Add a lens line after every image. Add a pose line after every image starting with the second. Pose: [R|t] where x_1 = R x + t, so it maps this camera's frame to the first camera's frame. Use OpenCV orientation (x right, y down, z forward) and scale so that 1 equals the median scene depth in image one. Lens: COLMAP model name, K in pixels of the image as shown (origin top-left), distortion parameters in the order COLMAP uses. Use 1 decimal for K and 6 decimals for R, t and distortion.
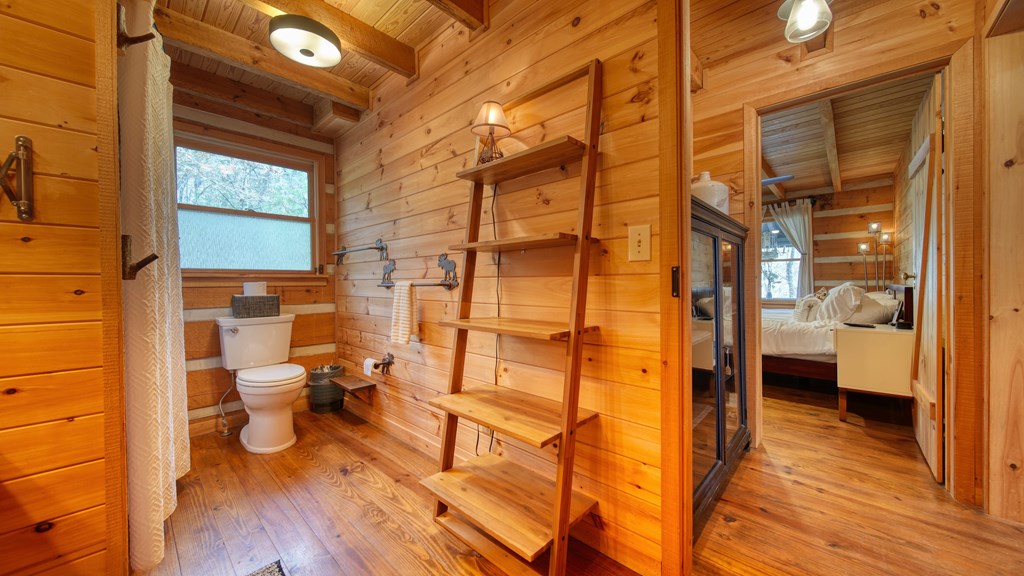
lens RADIAL K [[356.8, 0, 512.3], [0, 356.8, 286.3], [0, 0, 1]] dist [-0.002203, -0.000142]
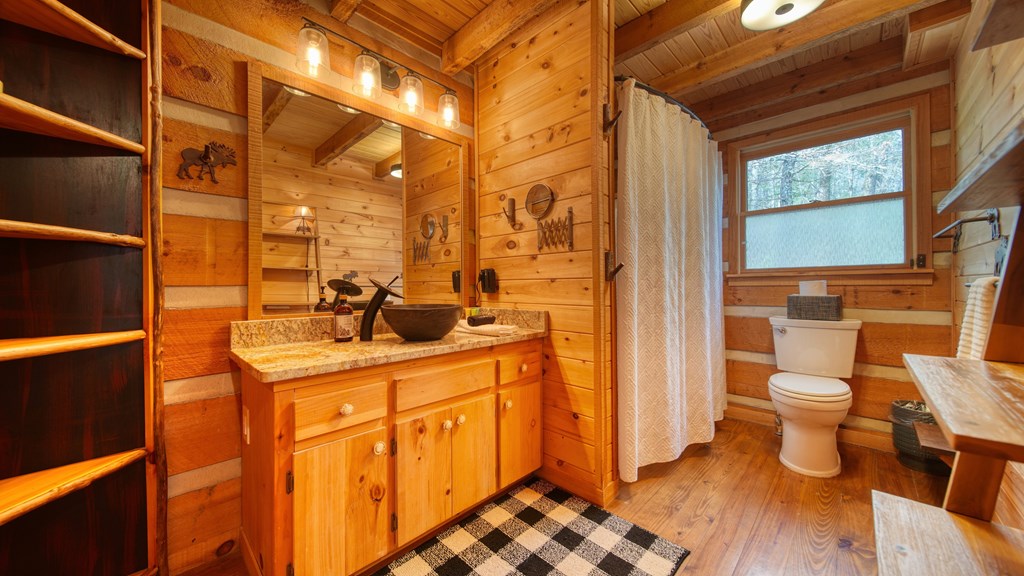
lens RADIAL K [[356.8, 0, 511.8], [0, 356.8, 286.5], [0, 0, 1]] dist [-0.002203, -0.000142]
pose [[-0.014874, 0.008610, -0.999852, 0.193510], [-0.002341, 0.999960, 0.008645, -0.003443], [0.999887, 0.002469, -0.014853, 0.255327]]
